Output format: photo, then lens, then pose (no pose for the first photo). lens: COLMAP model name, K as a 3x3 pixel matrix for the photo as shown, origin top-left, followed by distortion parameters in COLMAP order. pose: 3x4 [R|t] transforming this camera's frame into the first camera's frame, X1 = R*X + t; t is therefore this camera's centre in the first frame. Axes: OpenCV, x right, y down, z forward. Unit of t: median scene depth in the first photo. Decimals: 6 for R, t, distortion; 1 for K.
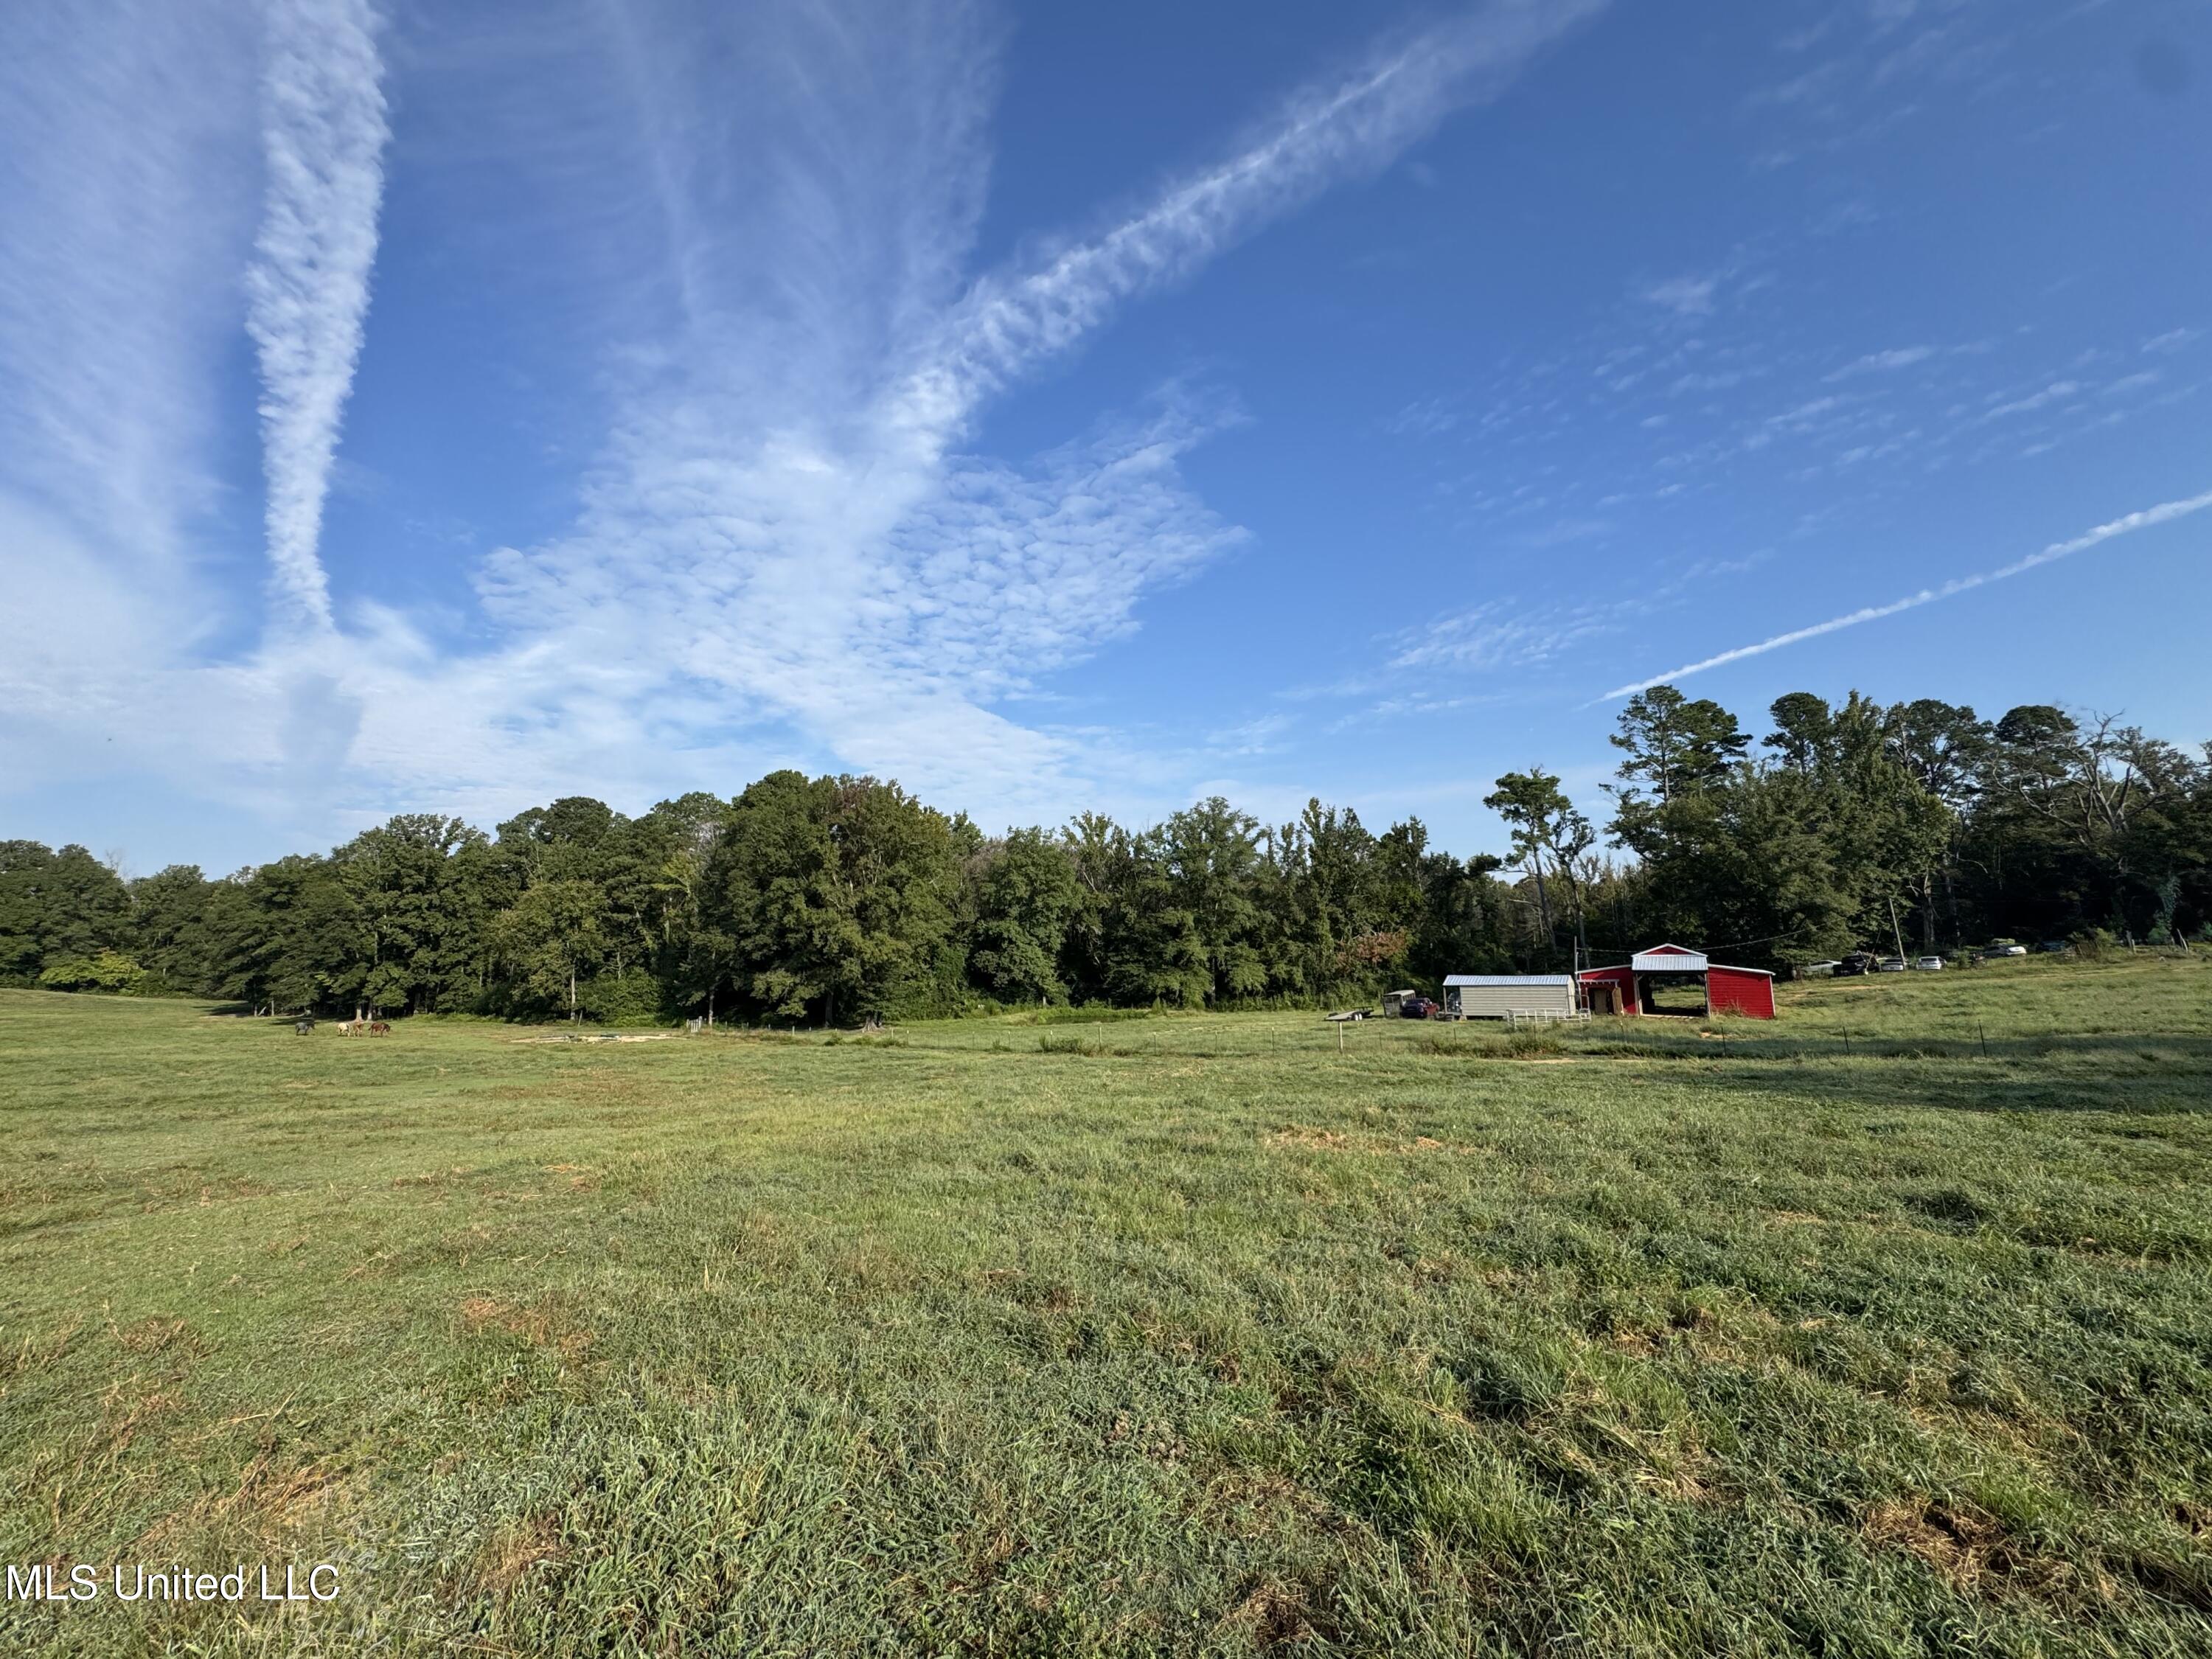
lens RADIAL K [[877.2, 0, 1105.6], [0, 877.2, 801.0], [0, 0, 1]] dist [-0.011353, -0.002697]
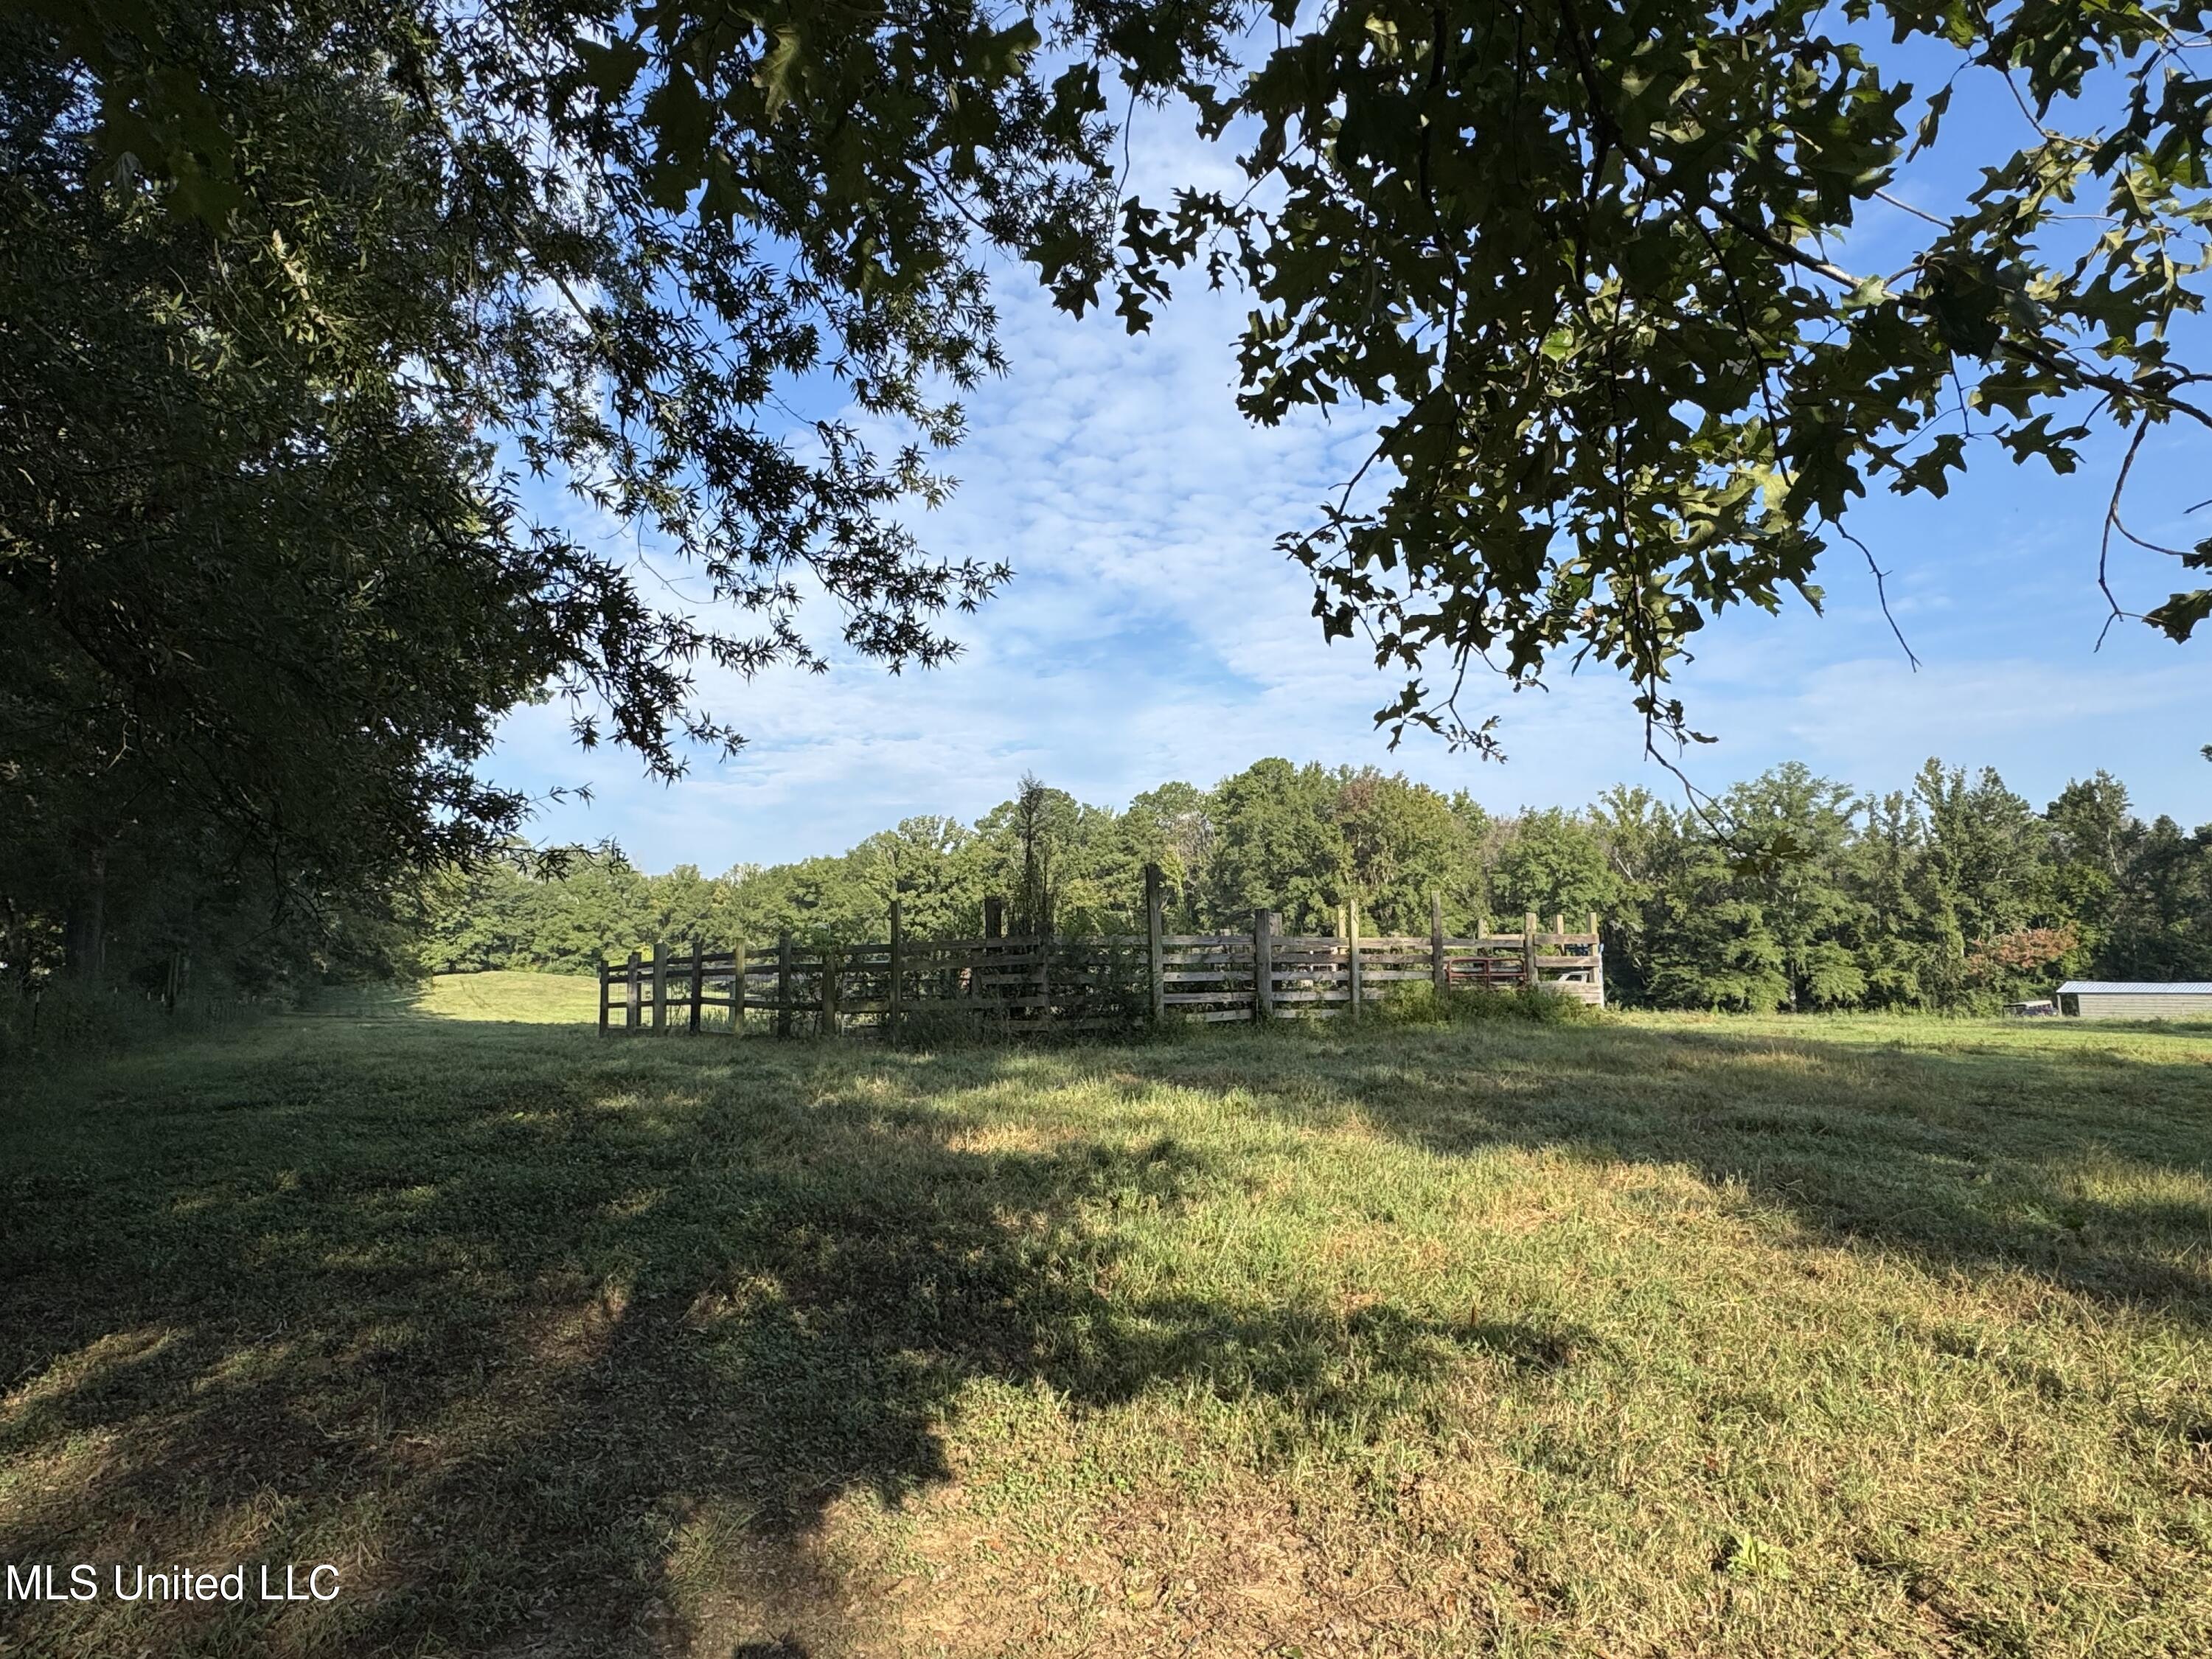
lens RADIAL K [[1215.7, 0, 1106.0], [0, 1215.7, 829.5], [0, 0, 1]] dist [-0.023570, -0.000523]
pose [[0.911736, -0.032461, -0.409491, 0.004247], [0.061766, 0.996372, 0.058540, -0.046161], [0.406106, -0.078666, 0.910434, -0.262530]]
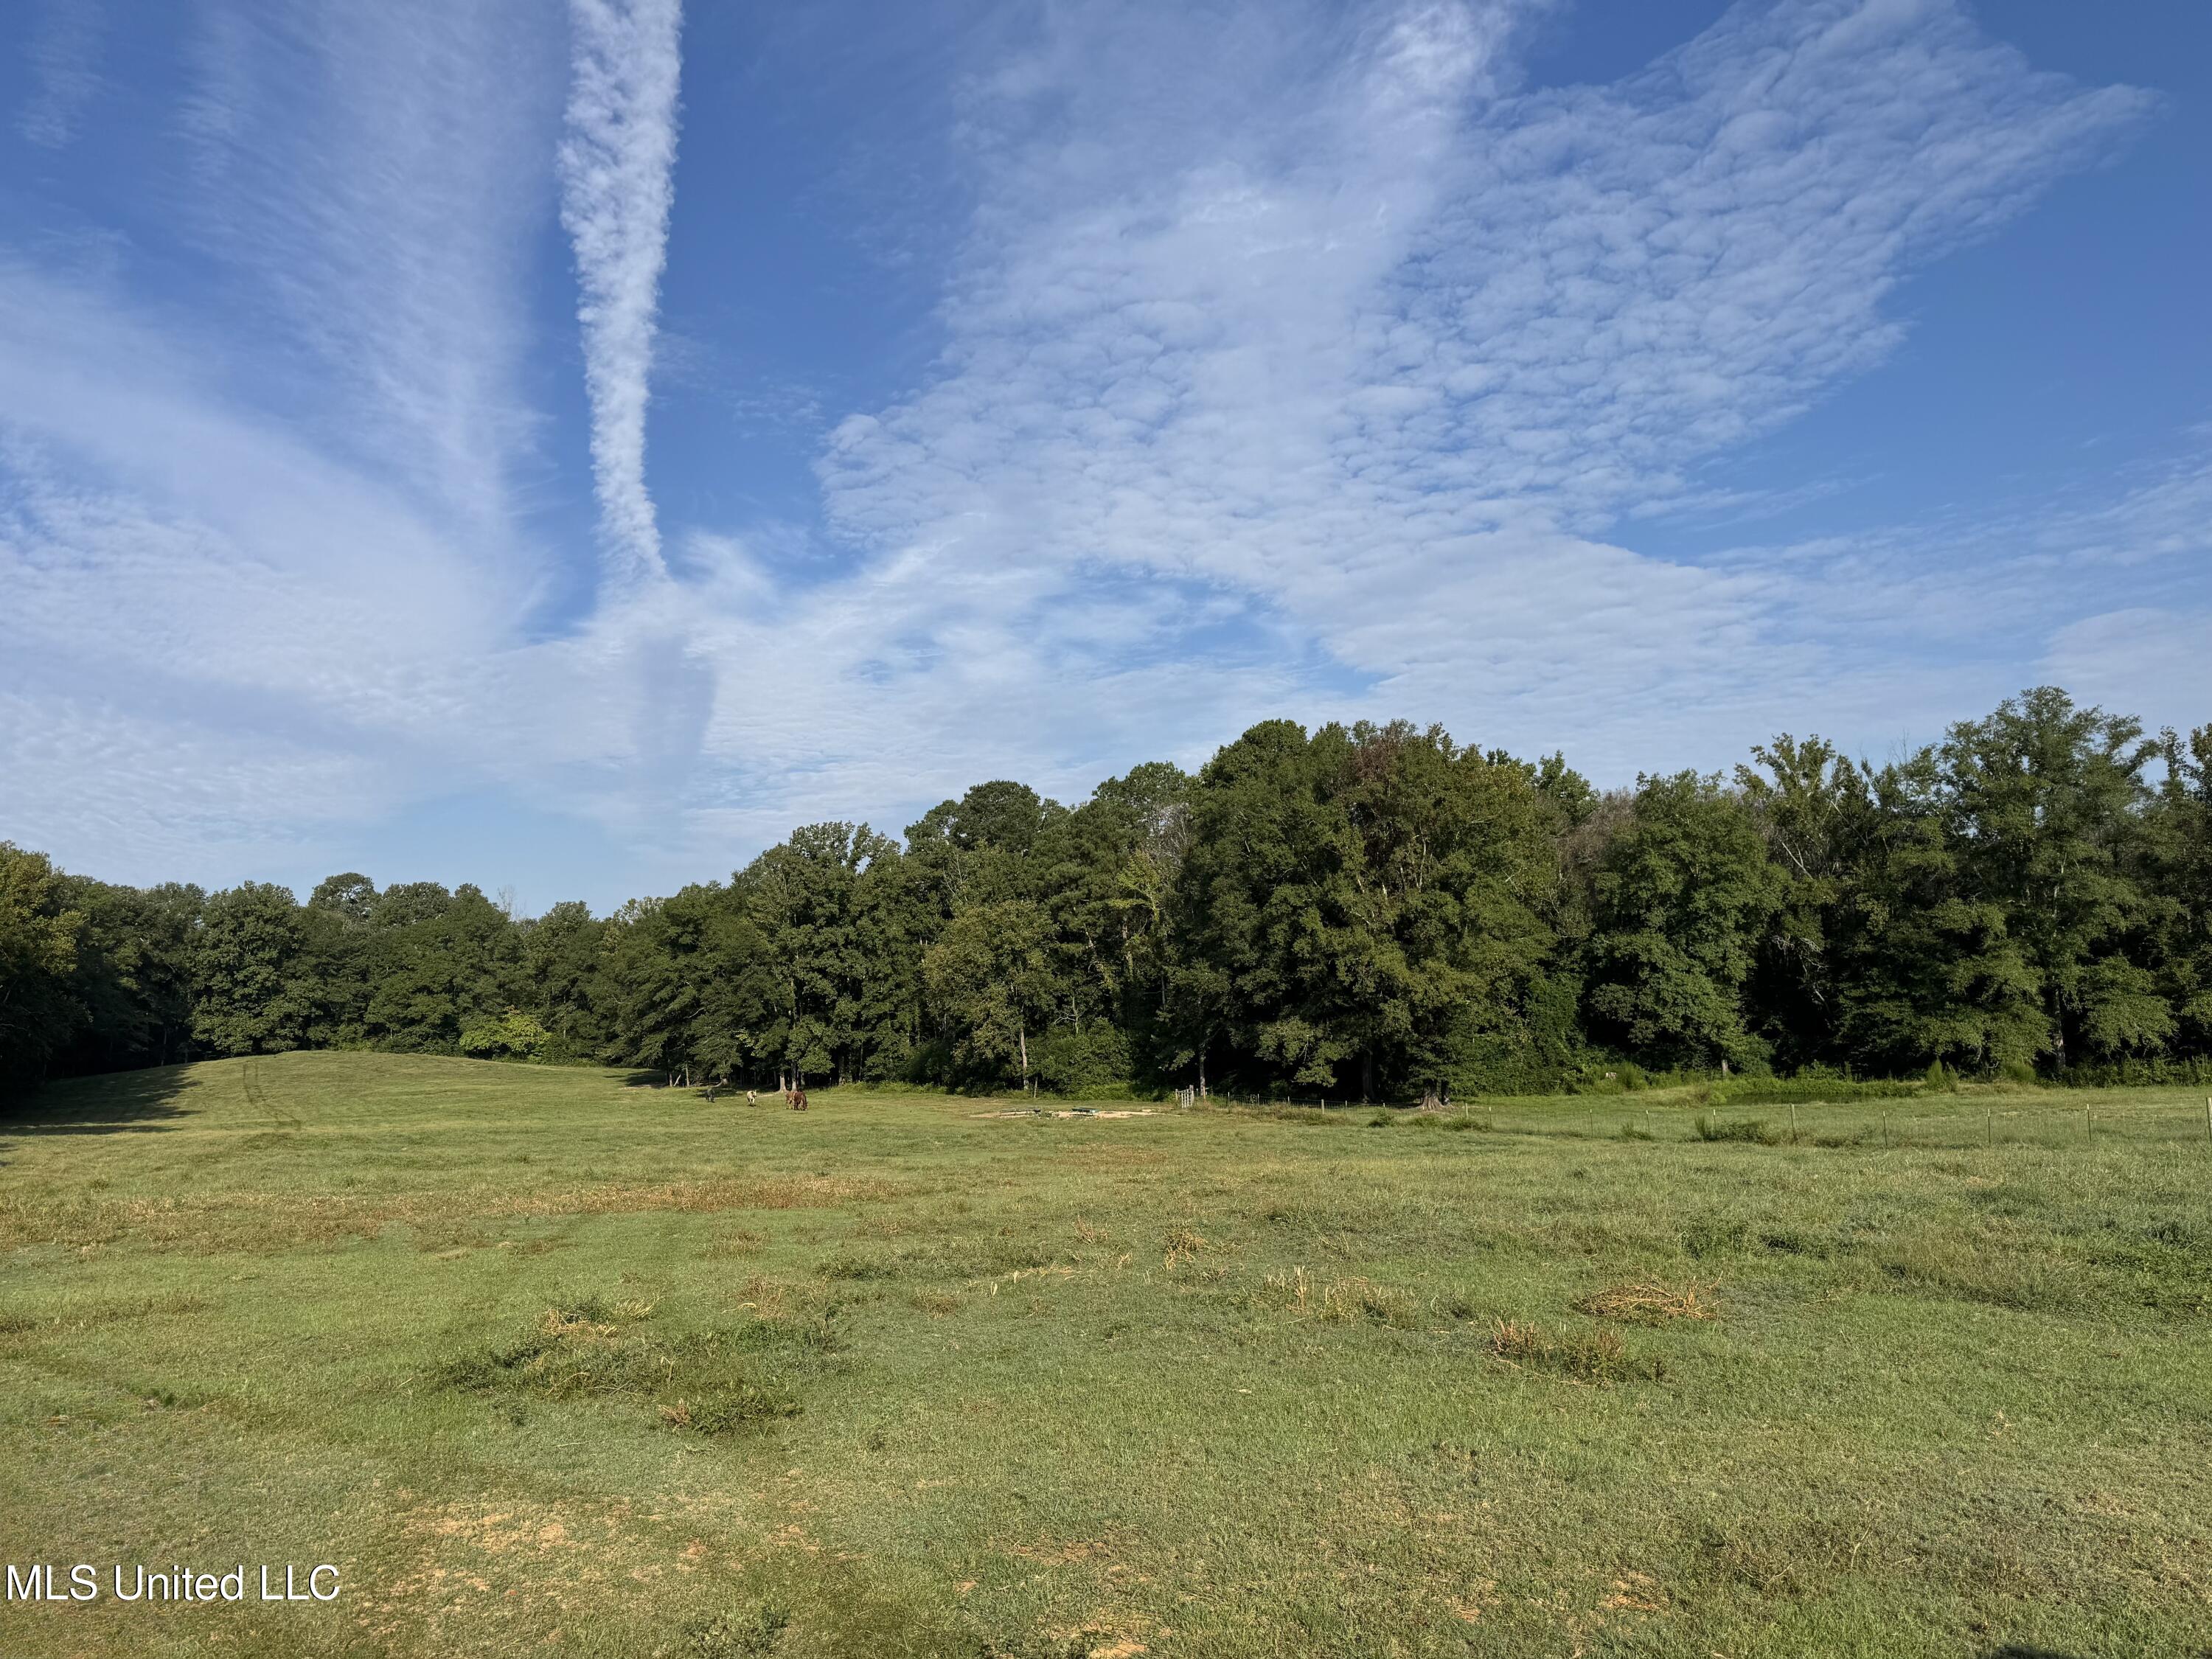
lens RADIAL K [[1520.1, 0, 1080.0], [0, 1520.1, 821.8], [0, 0, 1]] dist [0.044167, -0.068353]
pose [[0.886108, -0.070520, -0.458083, 0.028029], [0.099321, 0.994289, 0.039058, -0.018130], [0.452712, -0.080107, 0.888051, -0.094650]]
